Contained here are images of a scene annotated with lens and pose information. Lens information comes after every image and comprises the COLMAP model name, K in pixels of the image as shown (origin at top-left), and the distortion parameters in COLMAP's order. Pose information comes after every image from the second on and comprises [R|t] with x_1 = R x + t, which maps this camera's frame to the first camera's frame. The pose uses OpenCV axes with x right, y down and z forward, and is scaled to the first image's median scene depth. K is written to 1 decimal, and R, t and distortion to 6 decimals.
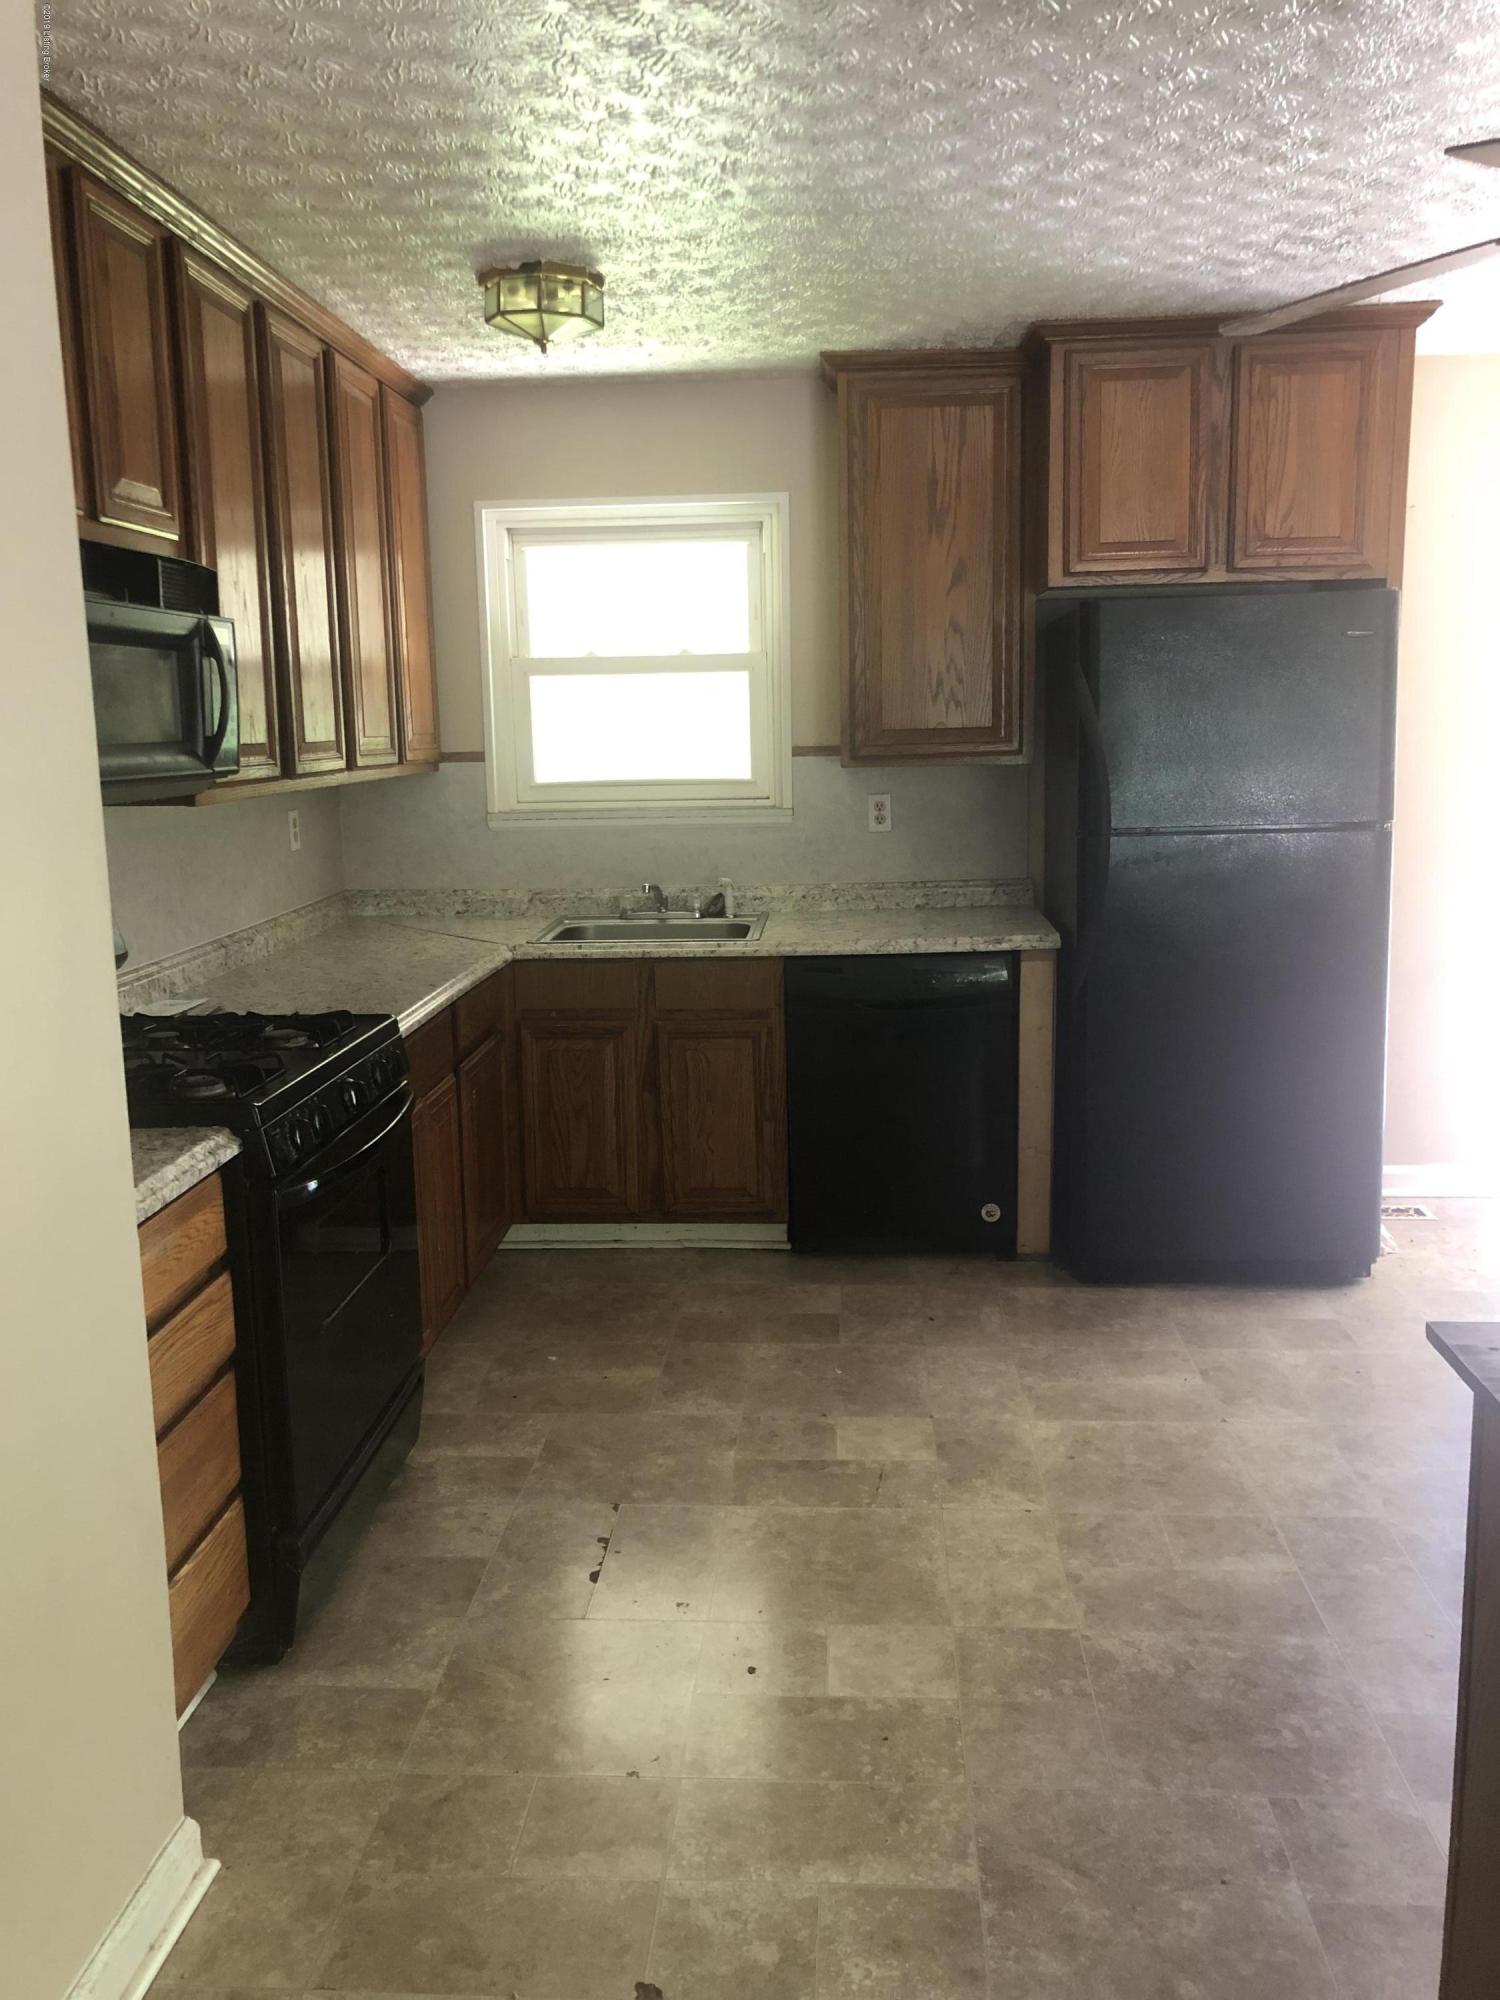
lens RADIAL K [[1593.5, 0, 750.0], [0, 1593.5, 1000.0], [0, 0, 1]] dist [-0.003322, -0.005300]
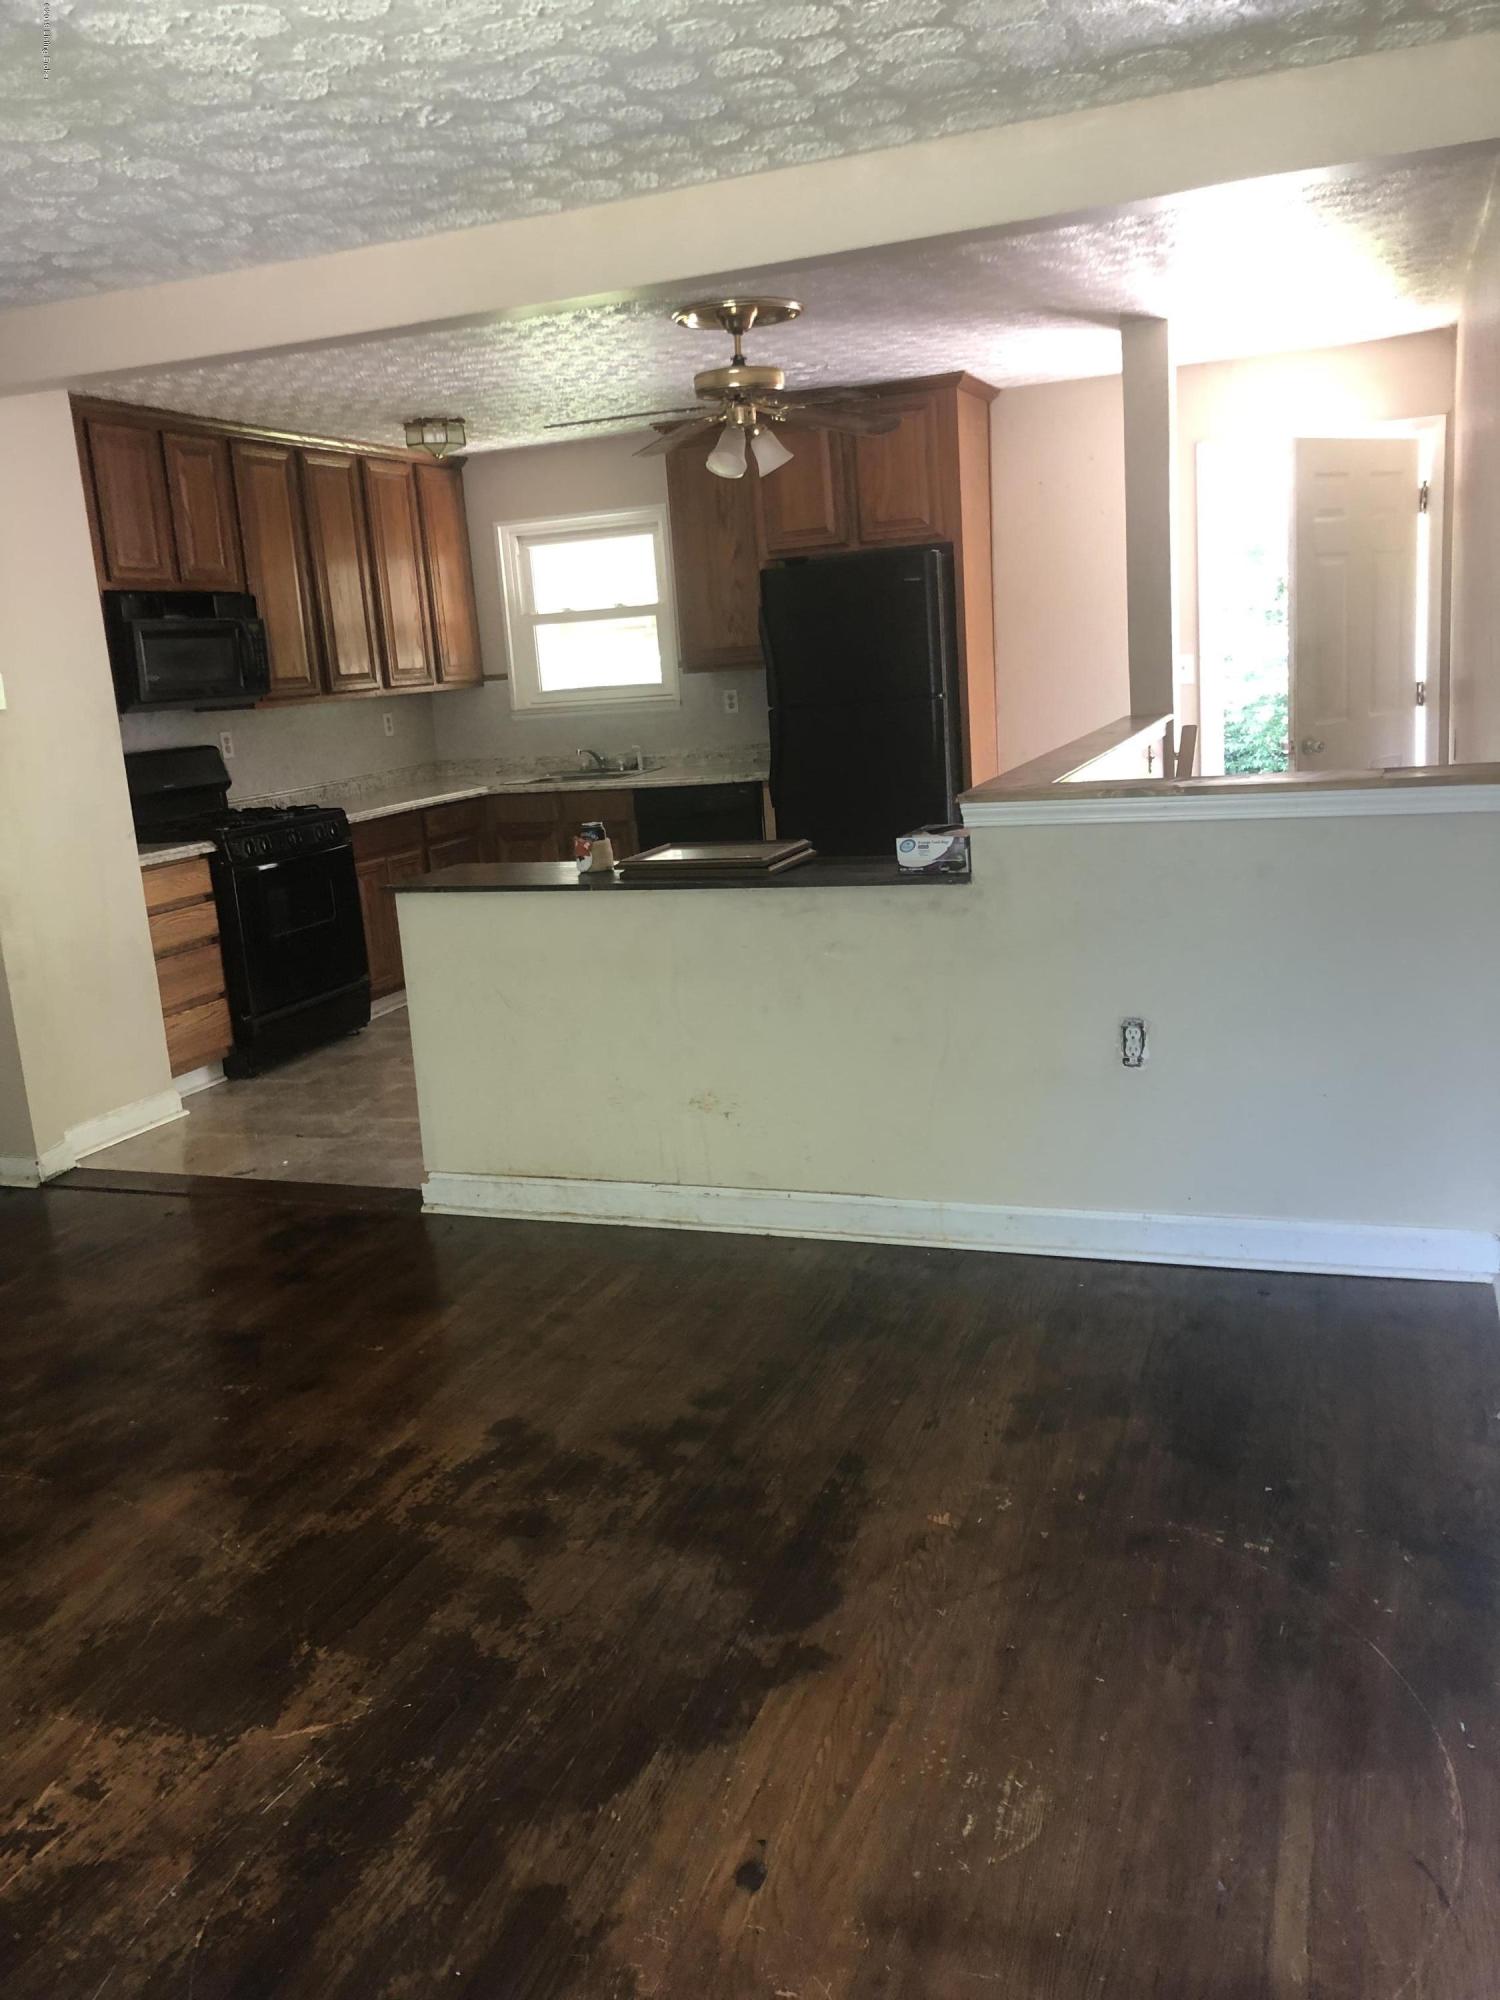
lens RADIAL K [[1593.5, 0, 750.0], [0, 1593.5, 1000.0], [0, 0, 1]] dist [-0.003322, -0.005300]
pose [[0.955354, 0.016071, -0.295026, 0.575064], [-0.000298, 0.998572, 0.053431, 0.095523], [0.295463, -0.050957, 0.953994, -0.528052]]
